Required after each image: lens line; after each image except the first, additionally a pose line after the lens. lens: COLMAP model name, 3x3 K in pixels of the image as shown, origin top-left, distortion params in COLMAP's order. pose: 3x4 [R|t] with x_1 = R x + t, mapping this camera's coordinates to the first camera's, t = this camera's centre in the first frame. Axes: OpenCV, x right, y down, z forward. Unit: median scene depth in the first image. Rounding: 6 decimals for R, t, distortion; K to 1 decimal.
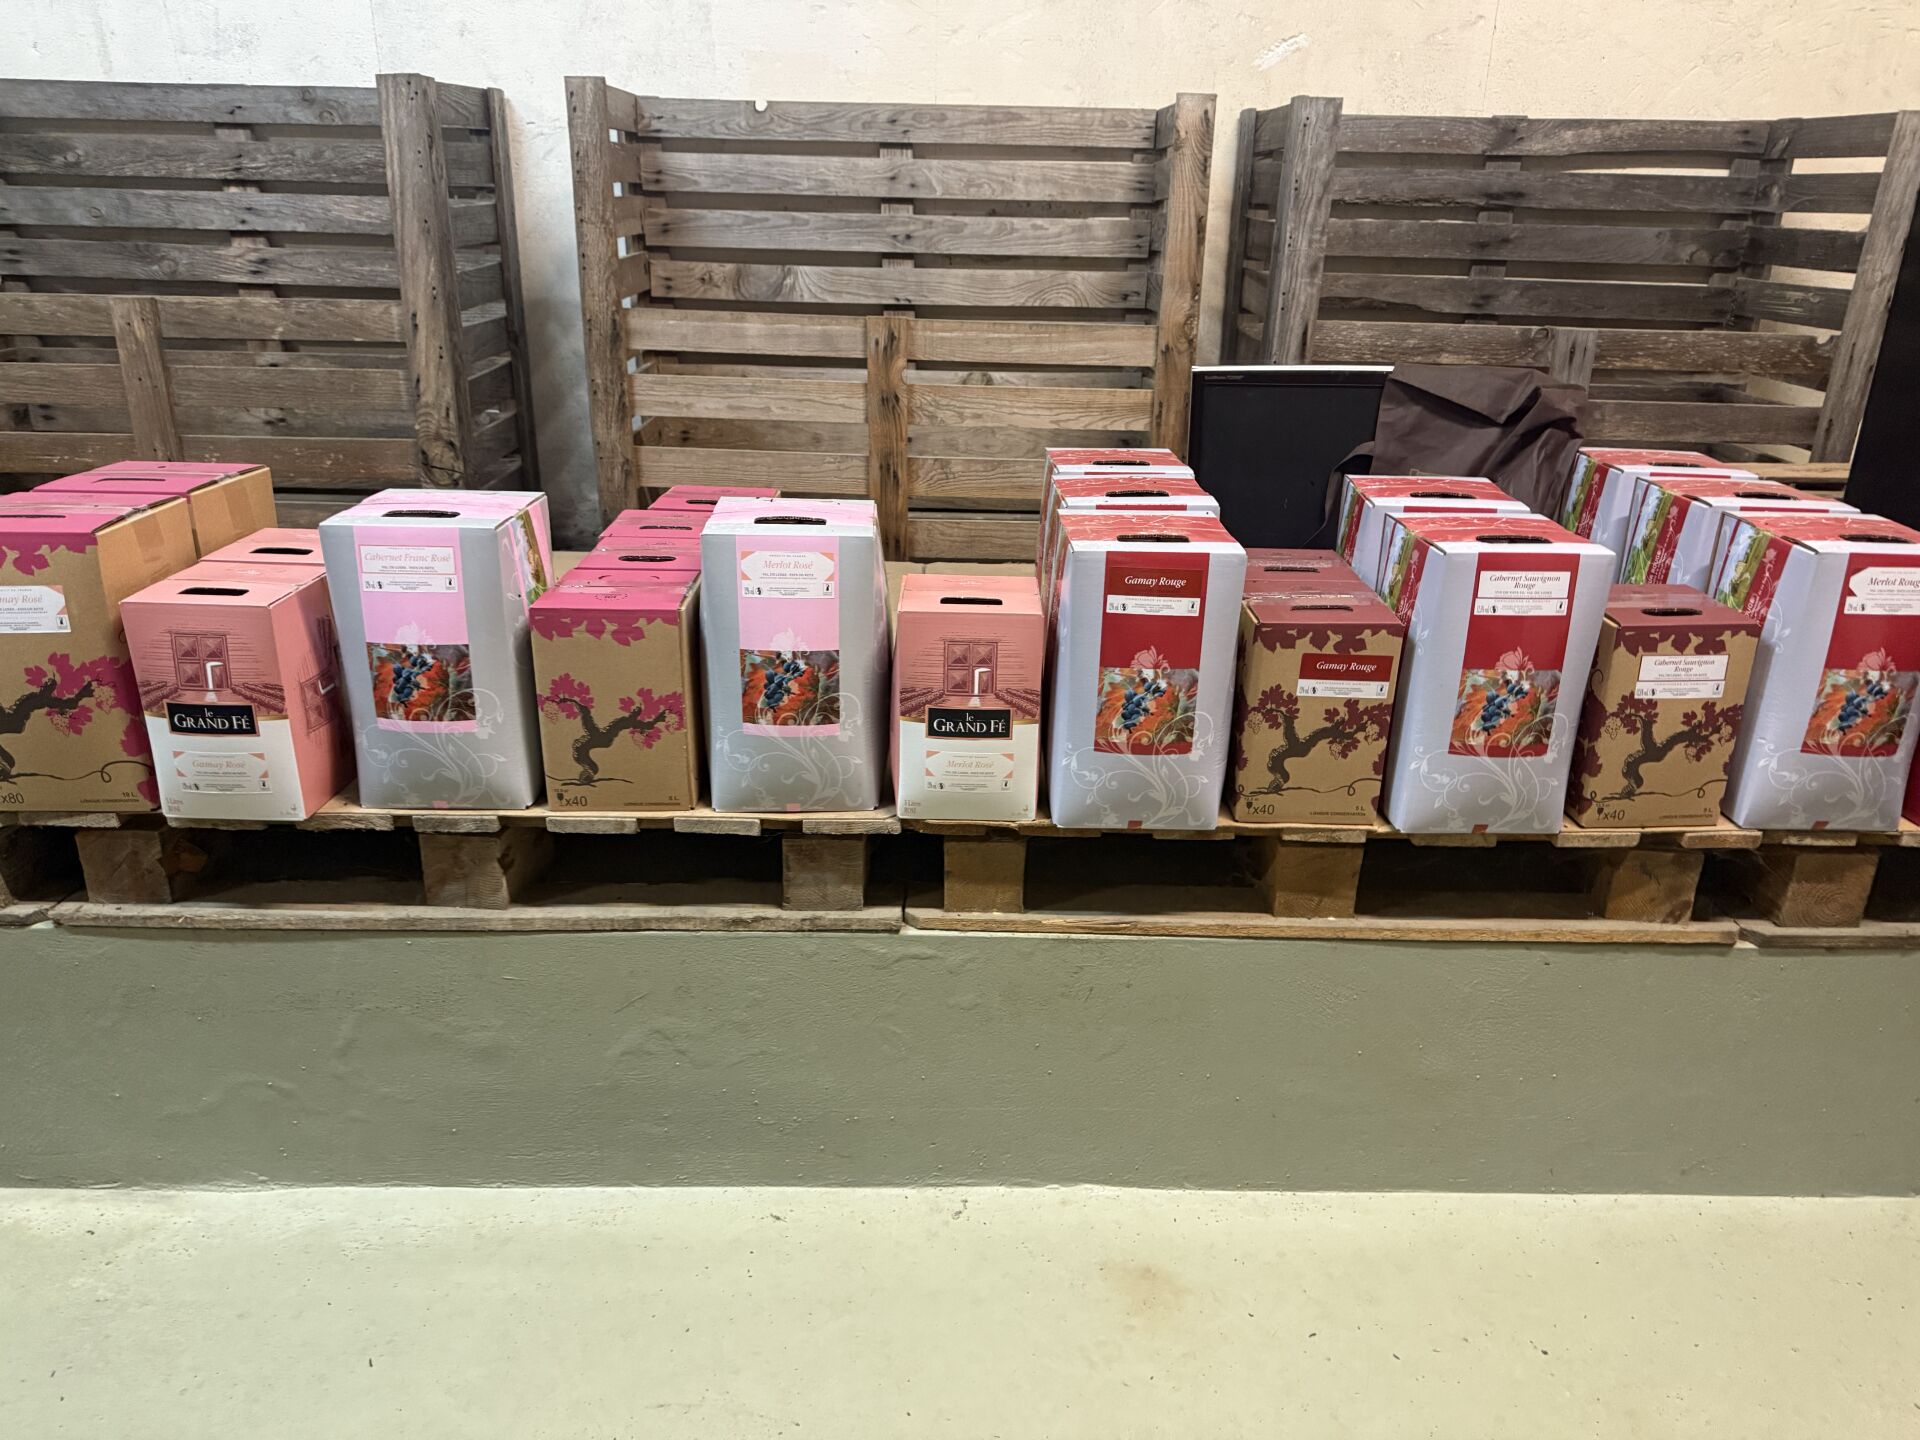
lens RADIAL K [[1405.2, 0, 962.6], [0, 1405.2, 722.0], [0, 0, 1]] dist [-0.001787, -0.003359]
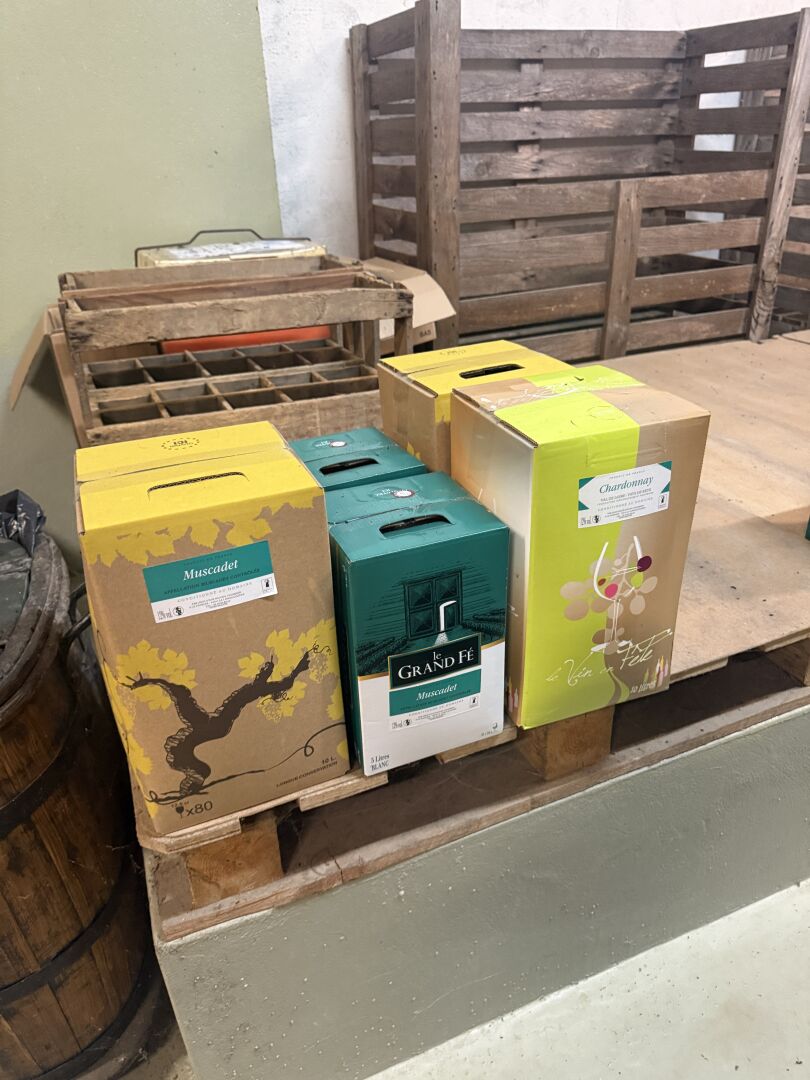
lens RADIAL K [[790.4, 0, 404.5], [0, 790.4, 540.8], [0, 0, 1]] dist [-0.001787, -0.003359]
pose [[0.928171, -0.219121, 0.300806, -0.976575], [0.187204, 0.973481, 0.131489, -0.083196], [-0.321641, -0.065733, 0.944577, 0.256790]]
